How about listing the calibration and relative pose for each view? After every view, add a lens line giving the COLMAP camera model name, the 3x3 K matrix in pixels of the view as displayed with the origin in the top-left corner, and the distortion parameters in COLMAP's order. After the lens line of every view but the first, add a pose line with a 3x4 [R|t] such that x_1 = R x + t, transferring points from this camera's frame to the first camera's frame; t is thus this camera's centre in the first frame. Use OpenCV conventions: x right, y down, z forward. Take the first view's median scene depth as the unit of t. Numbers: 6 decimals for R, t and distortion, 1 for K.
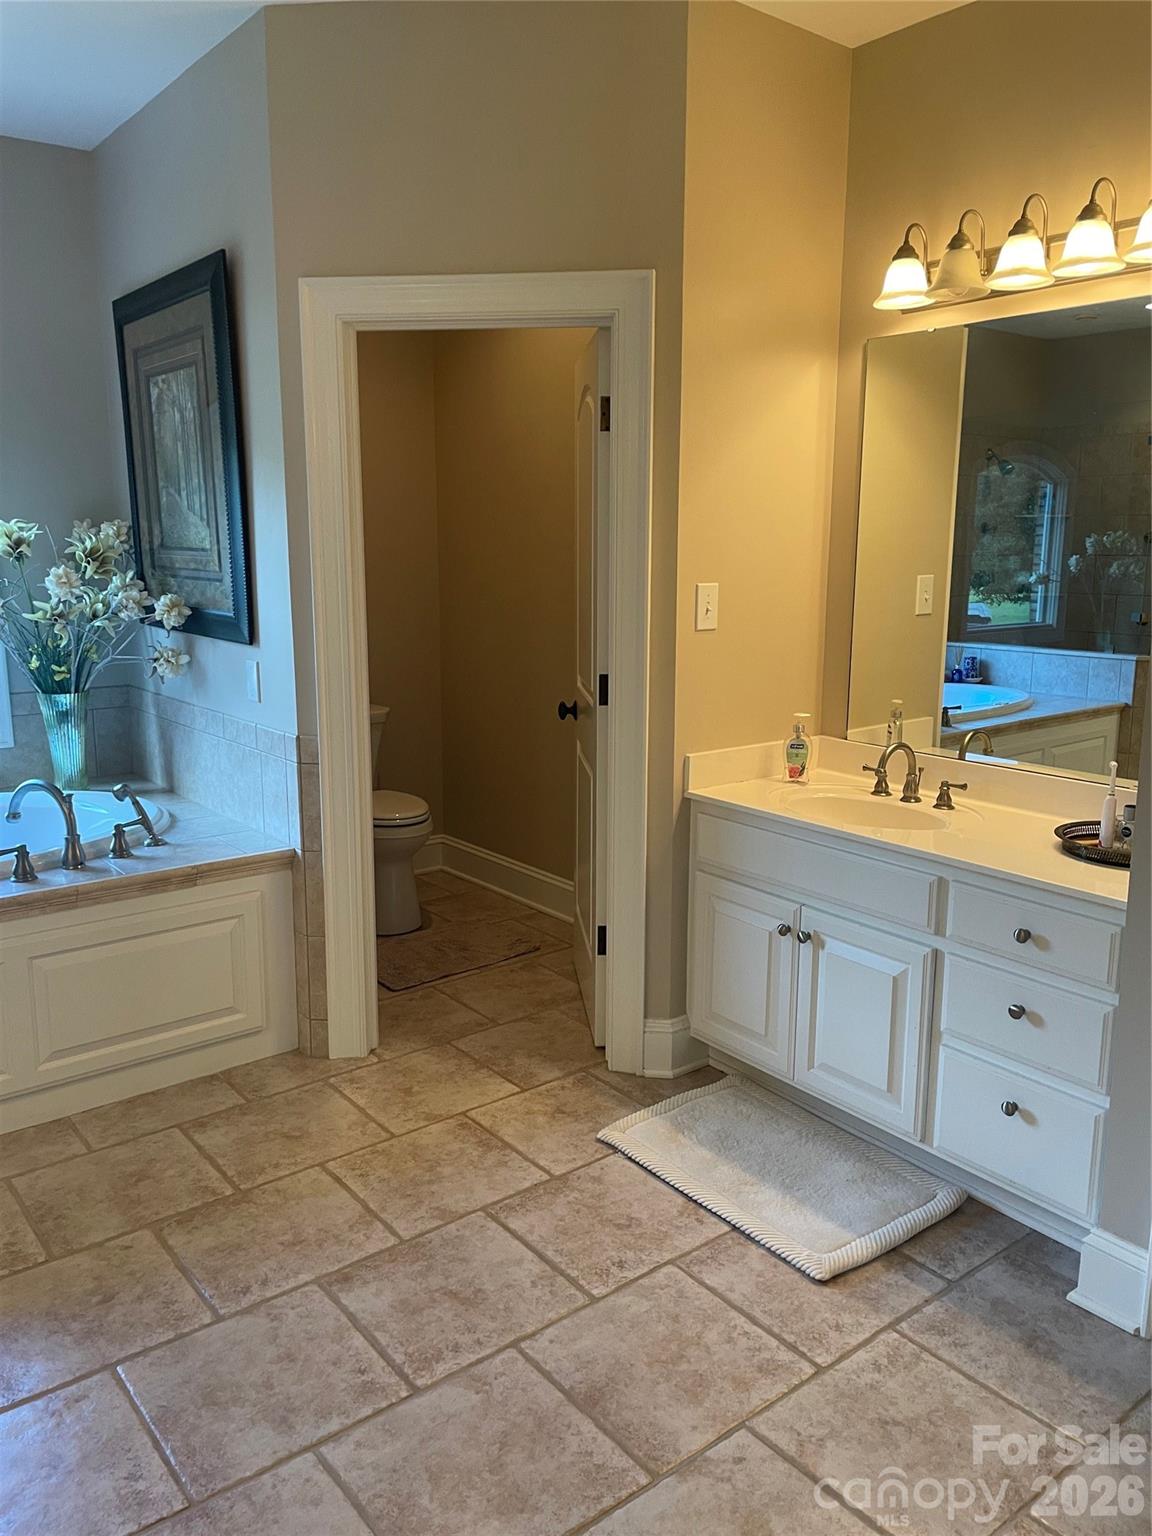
lens RADIAL K [[1160.2, 0, 576.4], [0, 1160.2, 753.4], [0, 0, 1]] dist [0.083734, -0.109400]
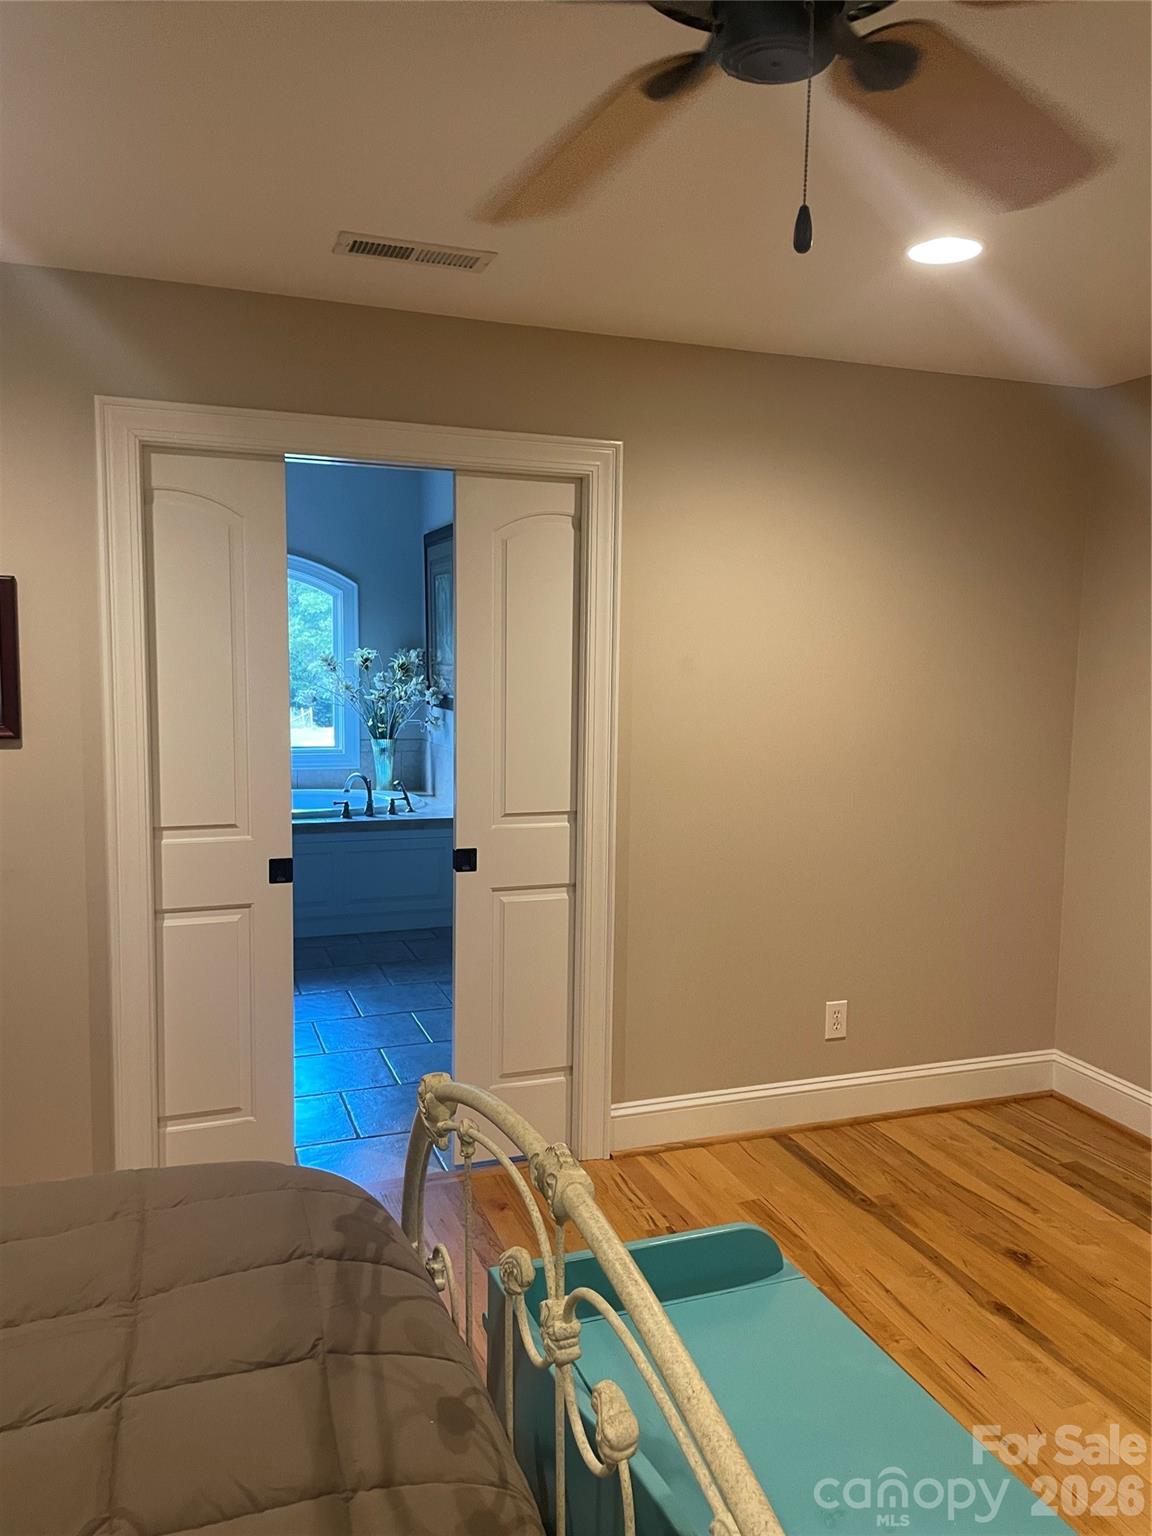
lens RADIAL K [[1160.2, 0, 584.0], [0, 1160.2, 776.9], [0, 0, 1]] dist [0.083734, -0.109400]
pose [[0.949313, 0.045901, -0.310963, 0.551734], [-0.070091, 0.995284, -0.067063, 0.136423], [0.306418, 0.085459, 0.948053, -0.813337]]
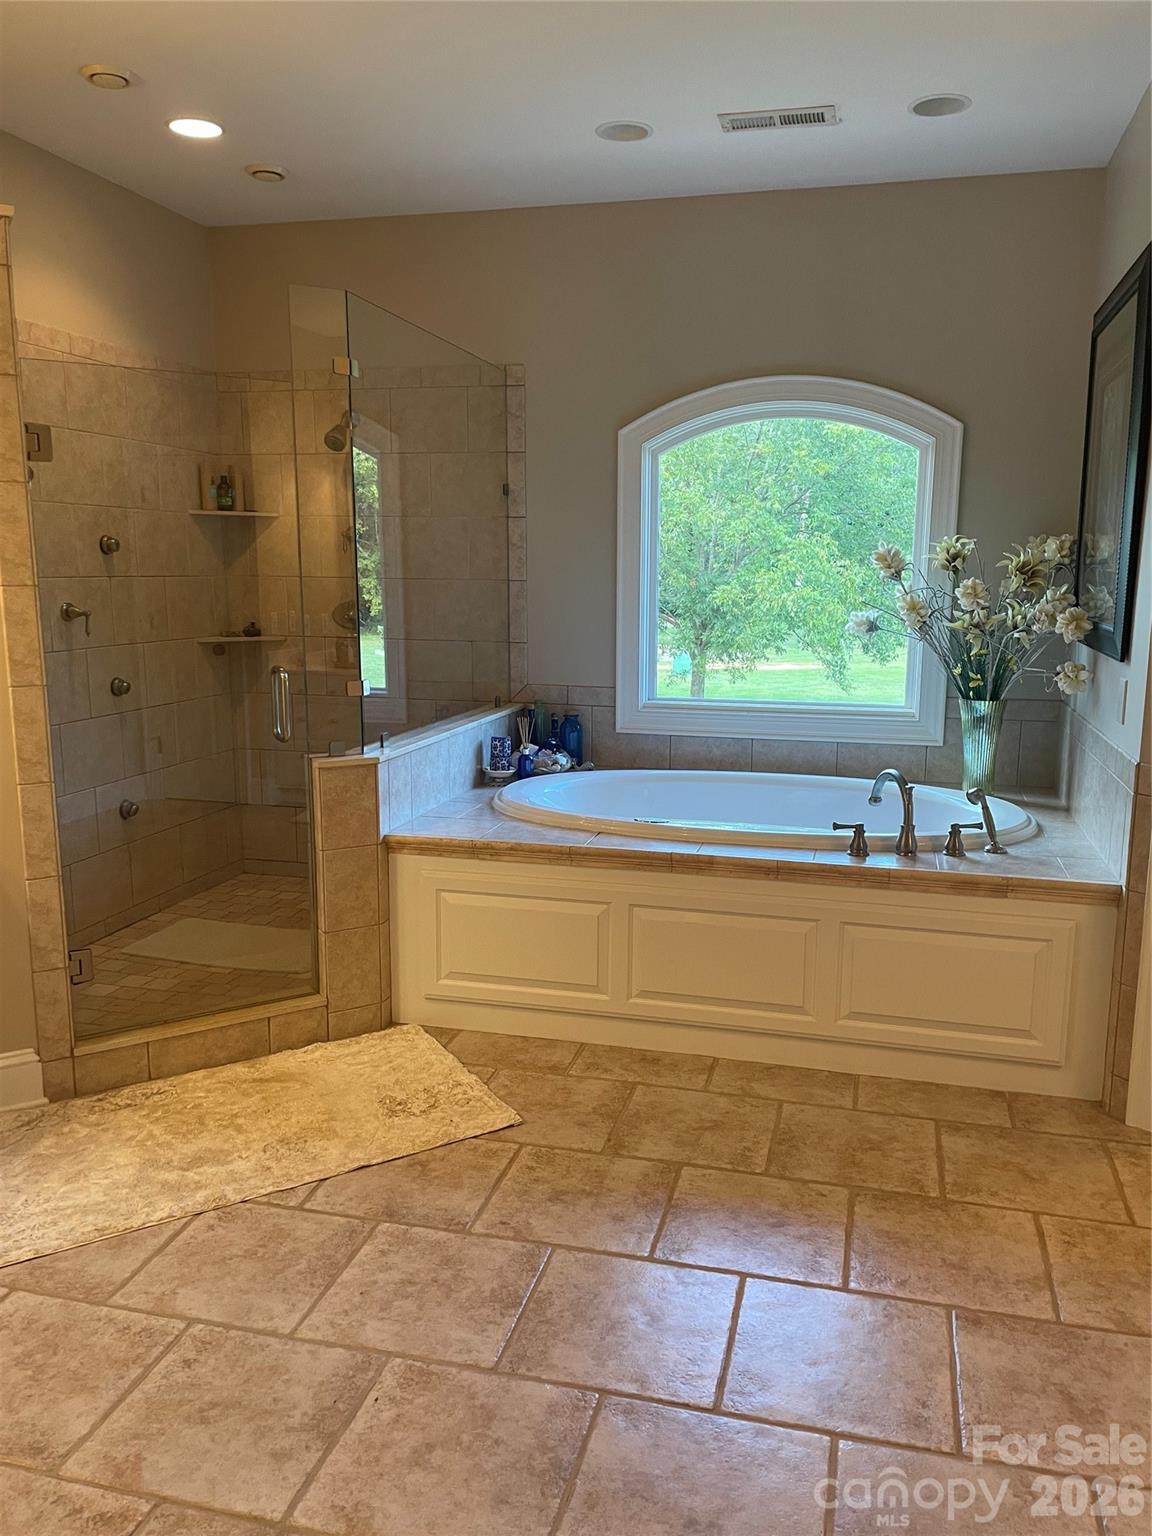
lens RADIAL K [[1160.2, 0, 599.9], [0, 1160.2, 769.4], [0, 0, 1]] dist [0.083734, -0.109400]
pose [[0.609438, 0.138818, -0.780586, 0.222986], [-0.148292, 0.987136, 0.059773, -0.002444], [0.778842, 0.079327, 0.622184, 0.104917]]
